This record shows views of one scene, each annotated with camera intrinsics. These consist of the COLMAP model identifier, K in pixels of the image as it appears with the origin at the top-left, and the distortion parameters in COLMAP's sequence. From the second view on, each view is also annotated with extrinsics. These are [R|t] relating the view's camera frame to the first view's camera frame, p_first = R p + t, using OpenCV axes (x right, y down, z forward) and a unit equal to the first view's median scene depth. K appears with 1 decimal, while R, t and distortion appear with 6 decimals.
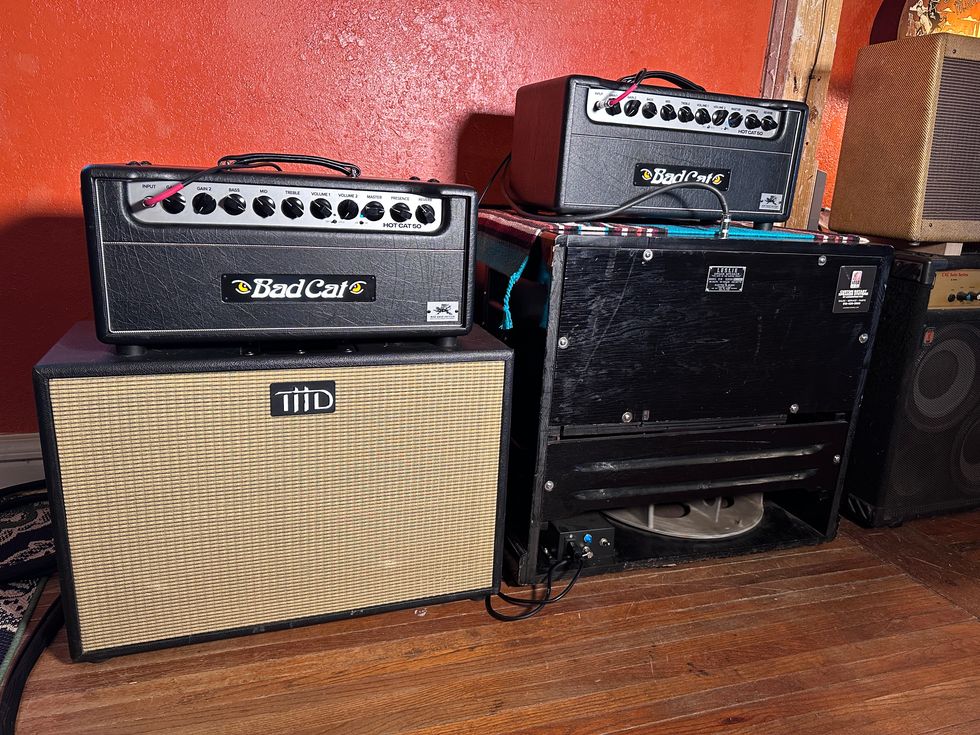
lens RADIAL K [[682.9, 0, 489.8], [0, 682.9, 361.9], [0, 0, 1]] dist [0.085049, -0.149609]
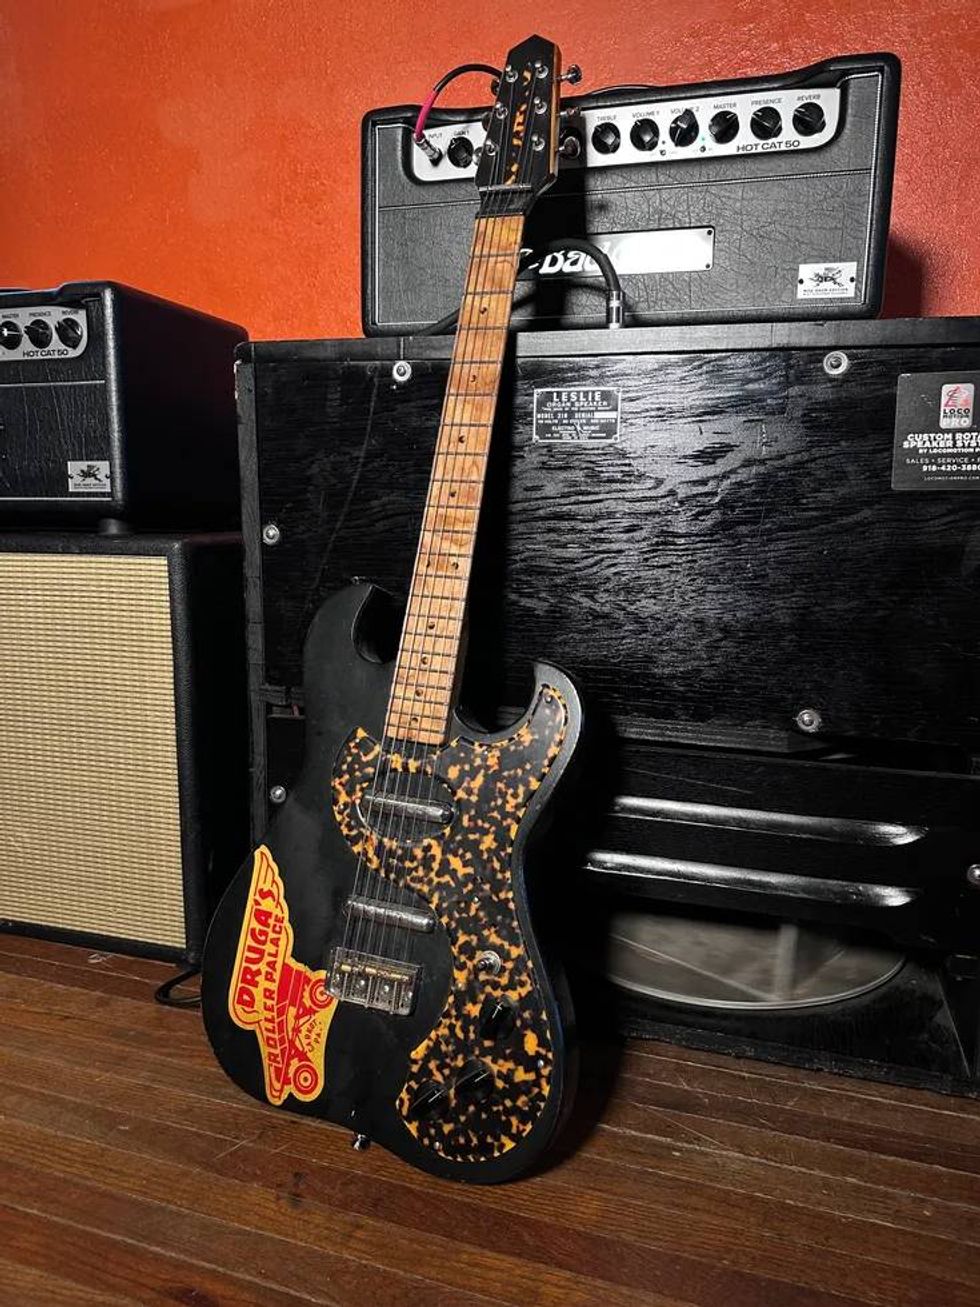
lens RADIAL K [[915.1, 0, 494.0], [0, 915.1, 653.6], [0, 0, 1]] dist [0.047857, -0.083545]
pose [[0.810752, 0.044778, -0.583674, 0.725938], [-0.121364, 0.988264, -0.092764, 0.121998], [0.572670, 0.146046, 0.806672, 0.496302]]
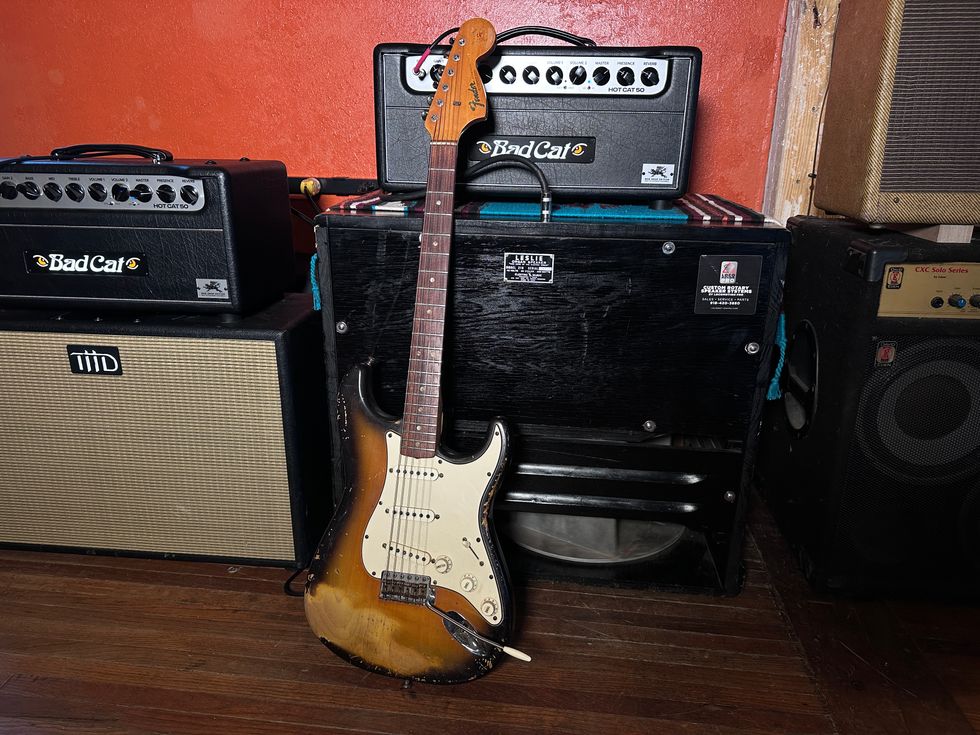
lens RADIAL K [[683.5, 0, 490.0], [0, 683.5, 367.5], [0, 0, 1]] dist [0.047047, -0.062817]
pose [[0.908399, 0.090522, -0.408187, 0.703798], [-0.072507, 0.995596, 0.059427, -0.044730], [0.411769, -0.024387, 0.910962, 0.203126]]
